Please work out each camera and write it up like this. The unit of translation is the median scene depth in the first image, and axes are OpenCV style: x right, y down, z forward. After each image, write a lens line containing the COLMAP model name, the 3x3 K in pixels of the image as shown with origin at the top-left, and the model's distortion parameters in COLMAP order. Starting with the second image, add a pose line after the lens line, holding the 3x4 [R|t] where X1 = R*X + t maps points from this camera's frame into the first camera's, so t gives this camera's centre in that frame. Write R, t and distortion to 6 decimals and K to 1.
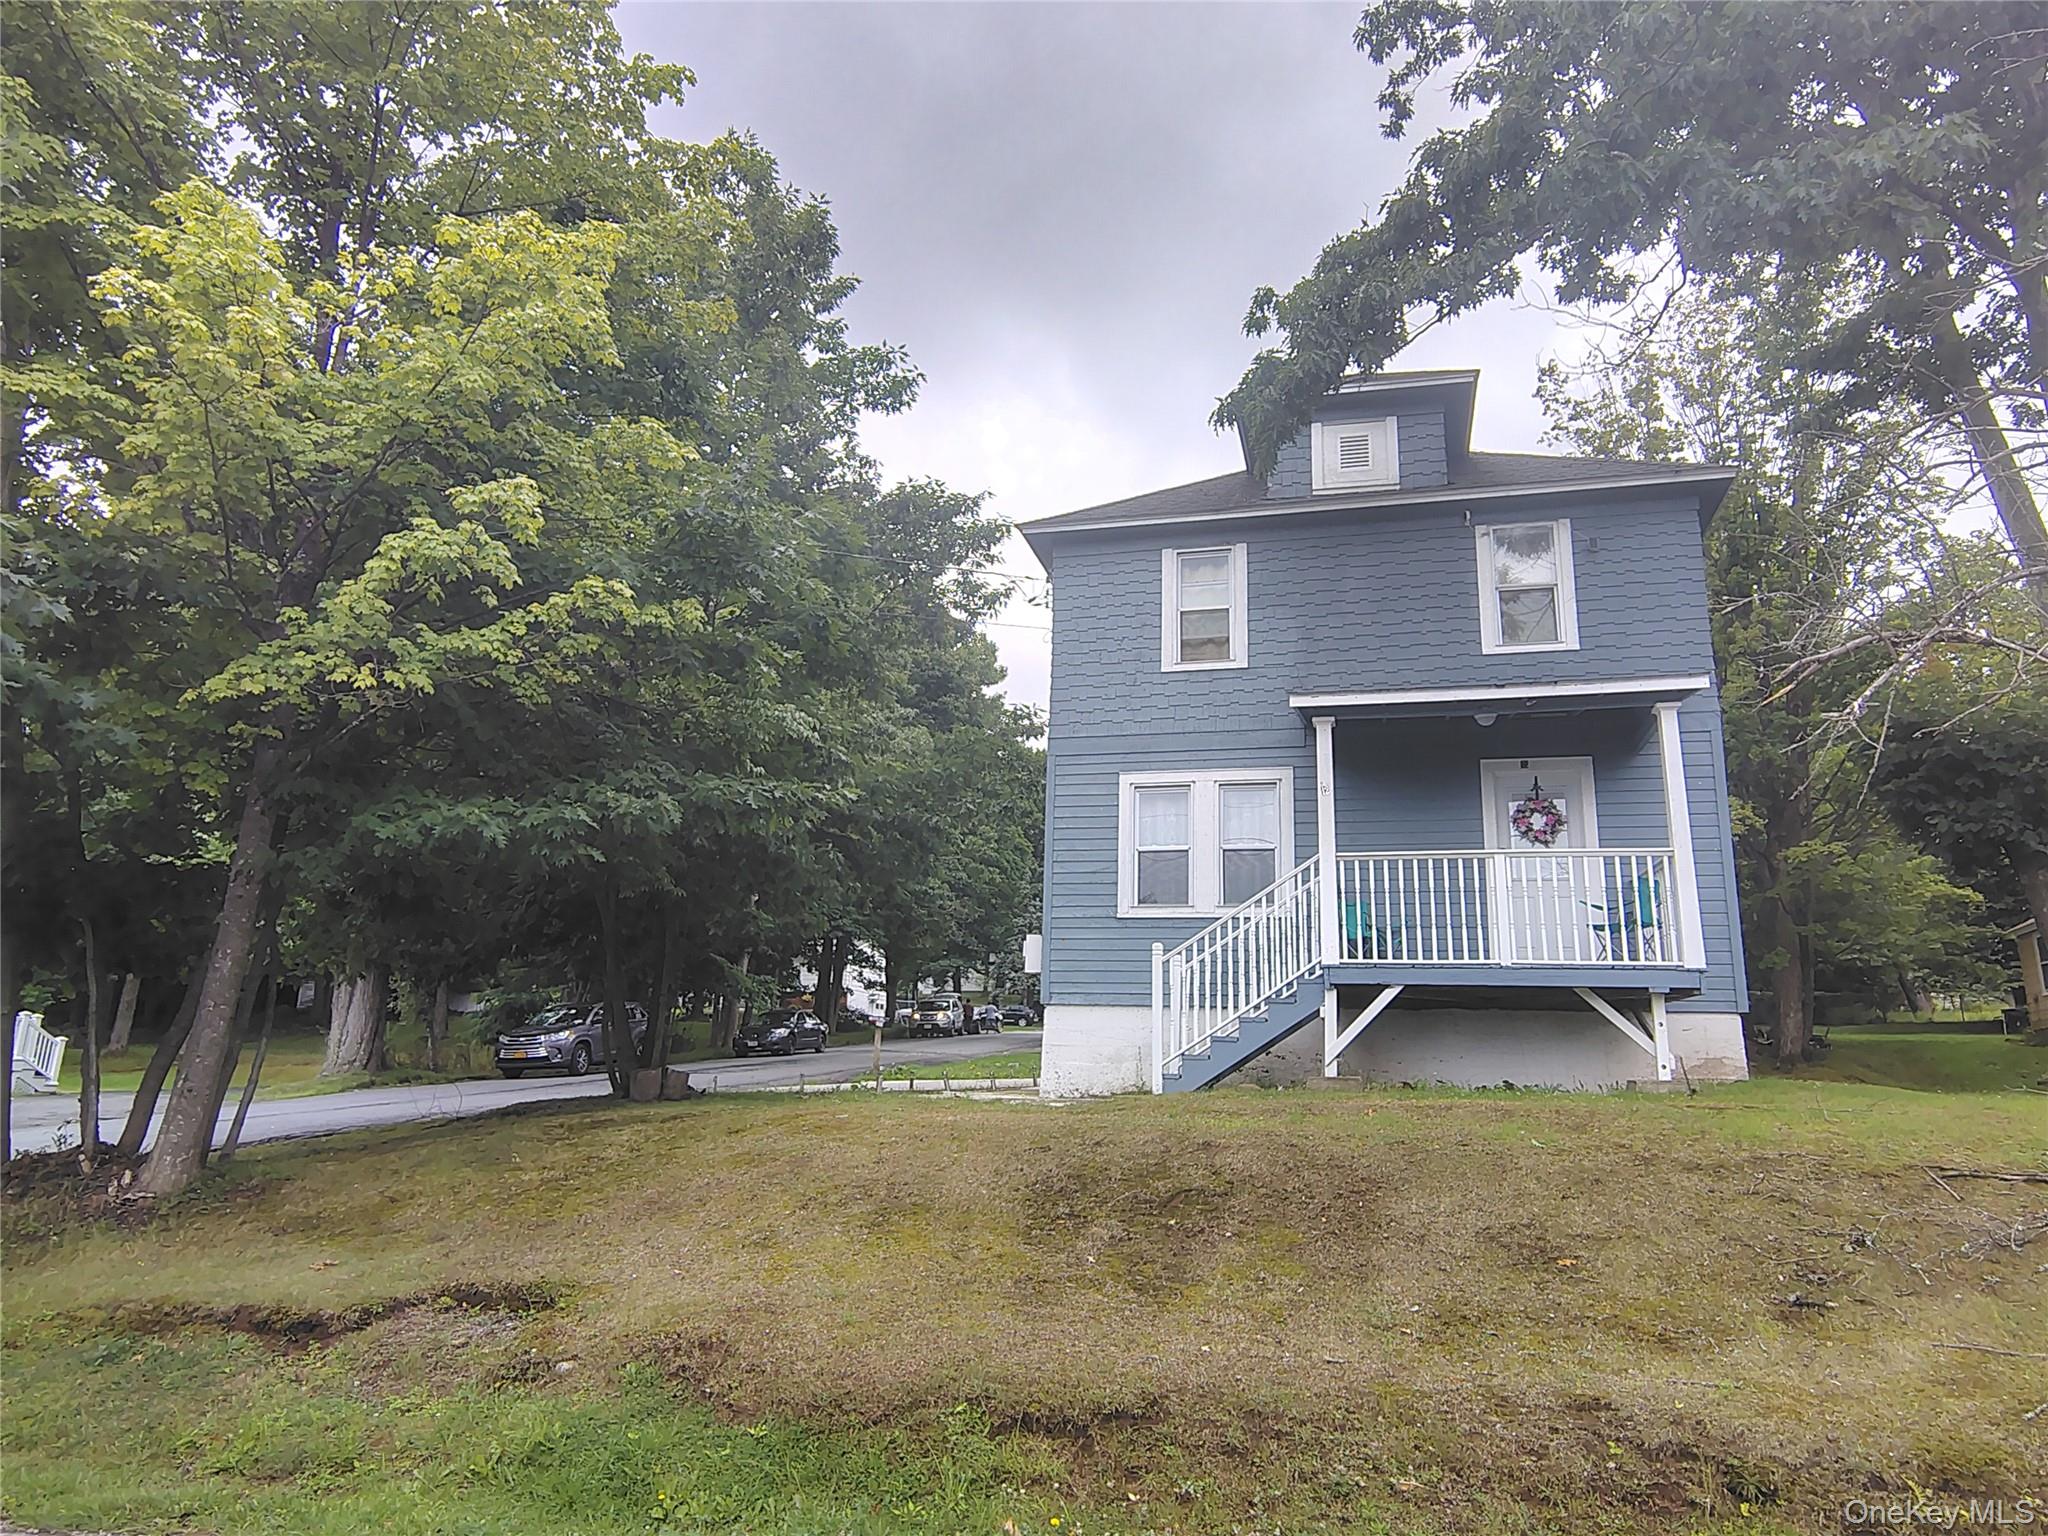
lens RADIAL K [[1307.9, 0, 1018.6], [0, 1307.9, 761.7], [0, 0, 1]] dist [-0.007621, 0.003173]
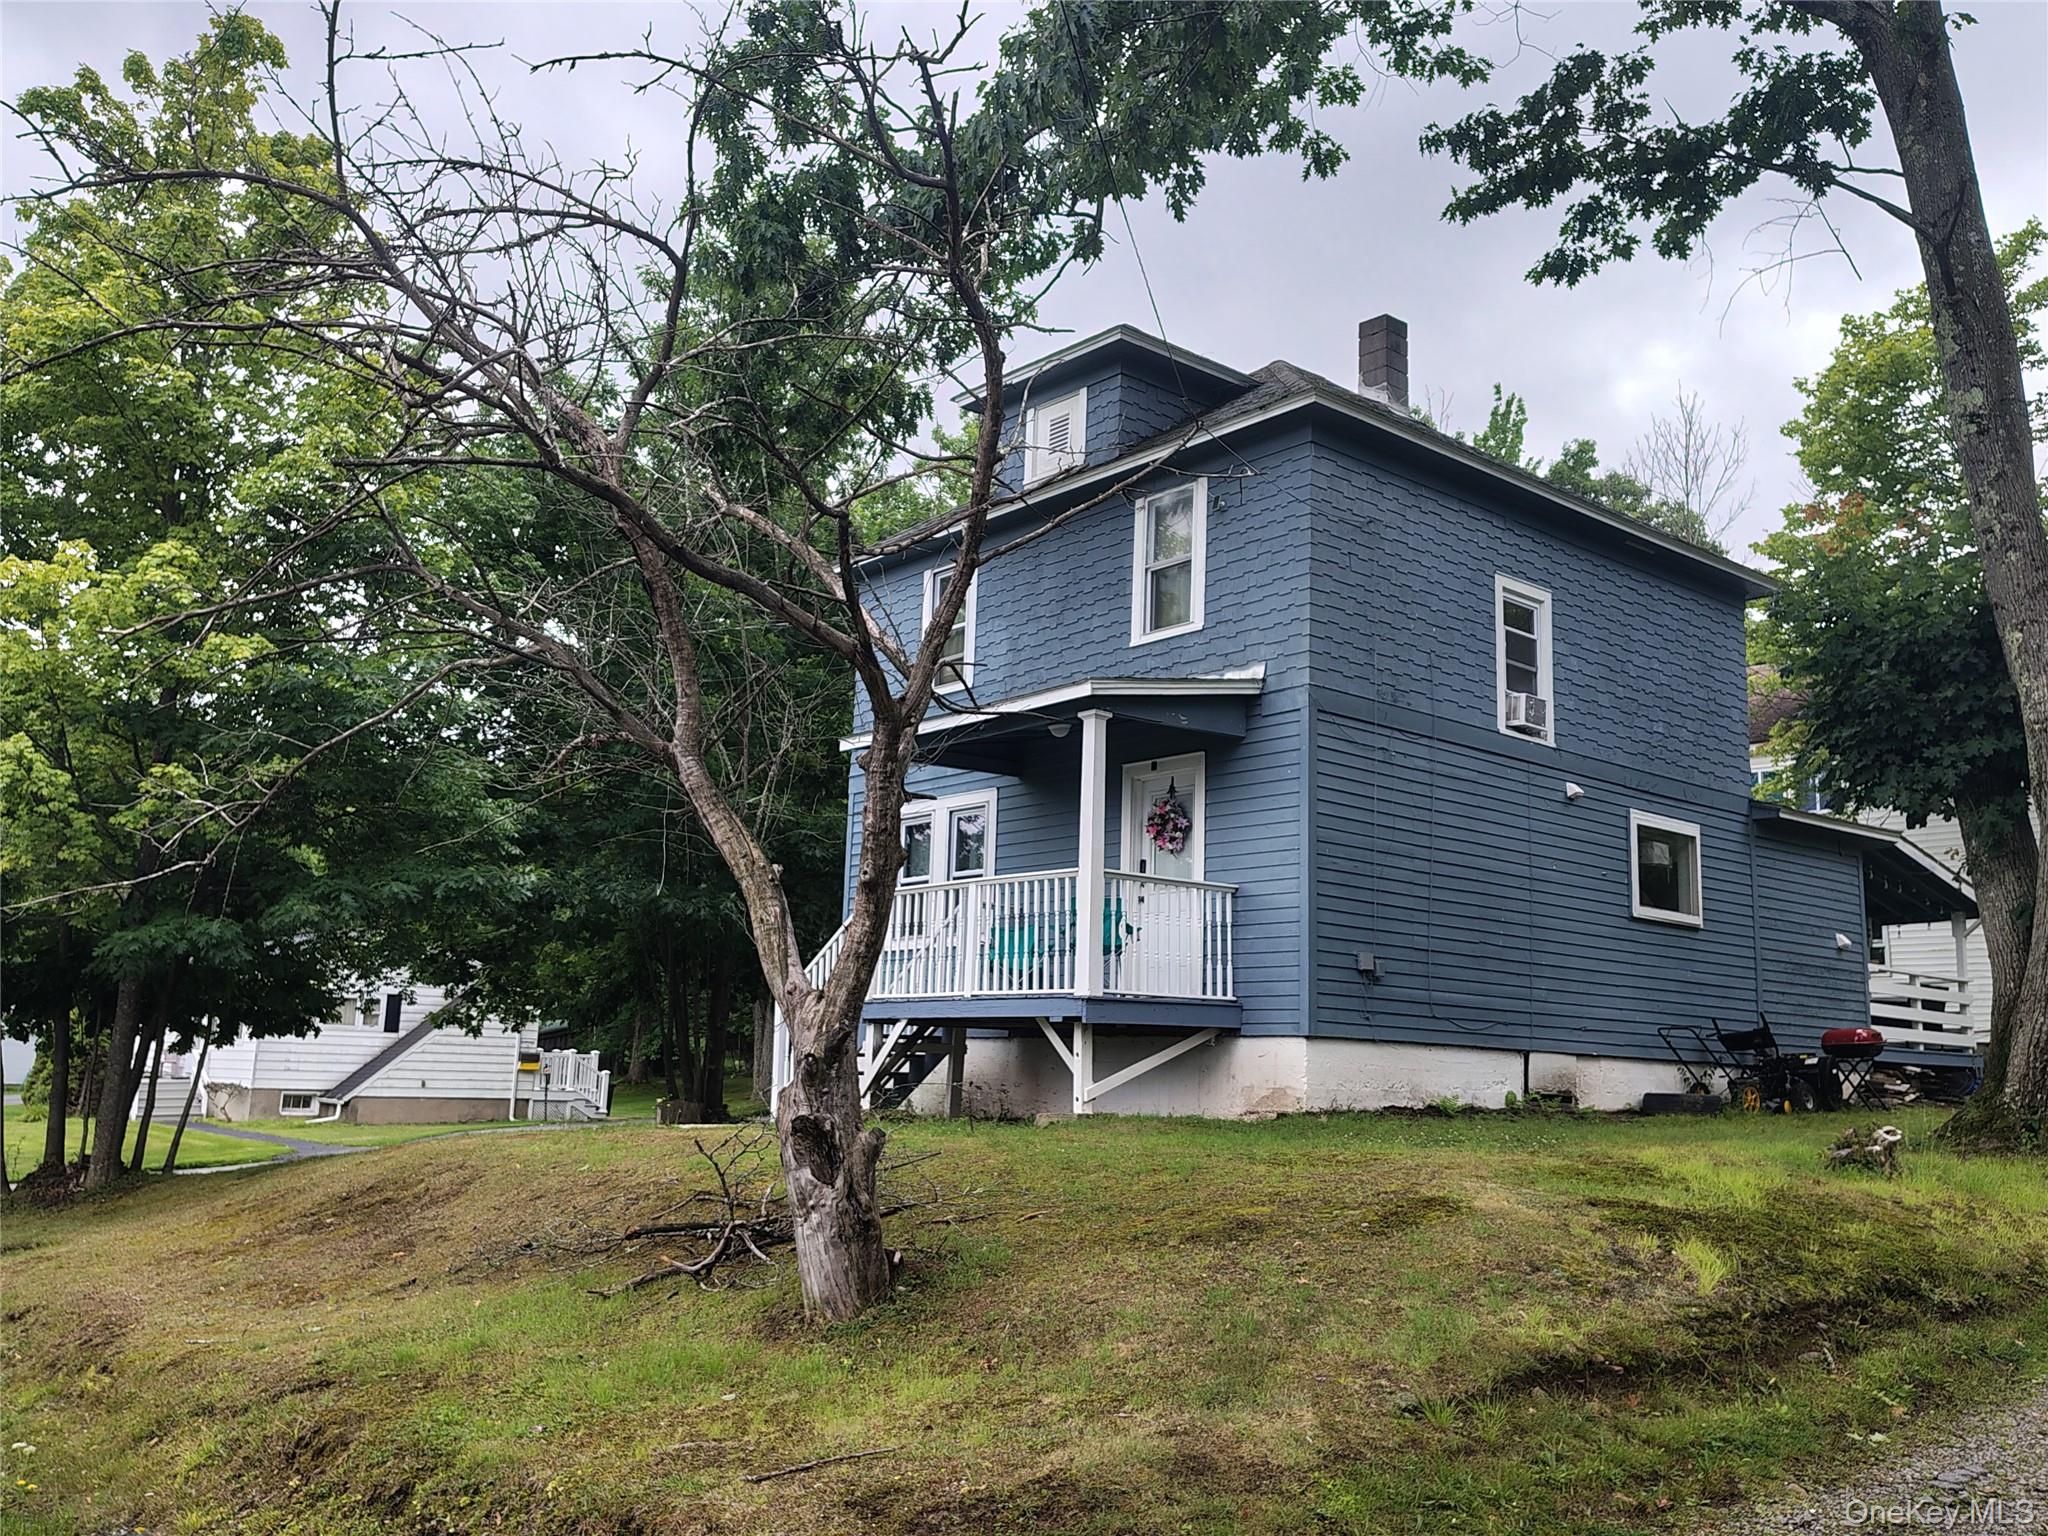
lens RADIAL K [[1739.4, 0, 1024.0], [0, 1739.4, 768.0], [0, 0, 1]] dist [0.027894, -0.000353]
pose [[0.801862, -0.111916, -0.586935, 1.005238], [0.158641, 0.986924, 0.028547, -0.044493], [0.576065, -0.116002, 0.809131, -0.049606]]
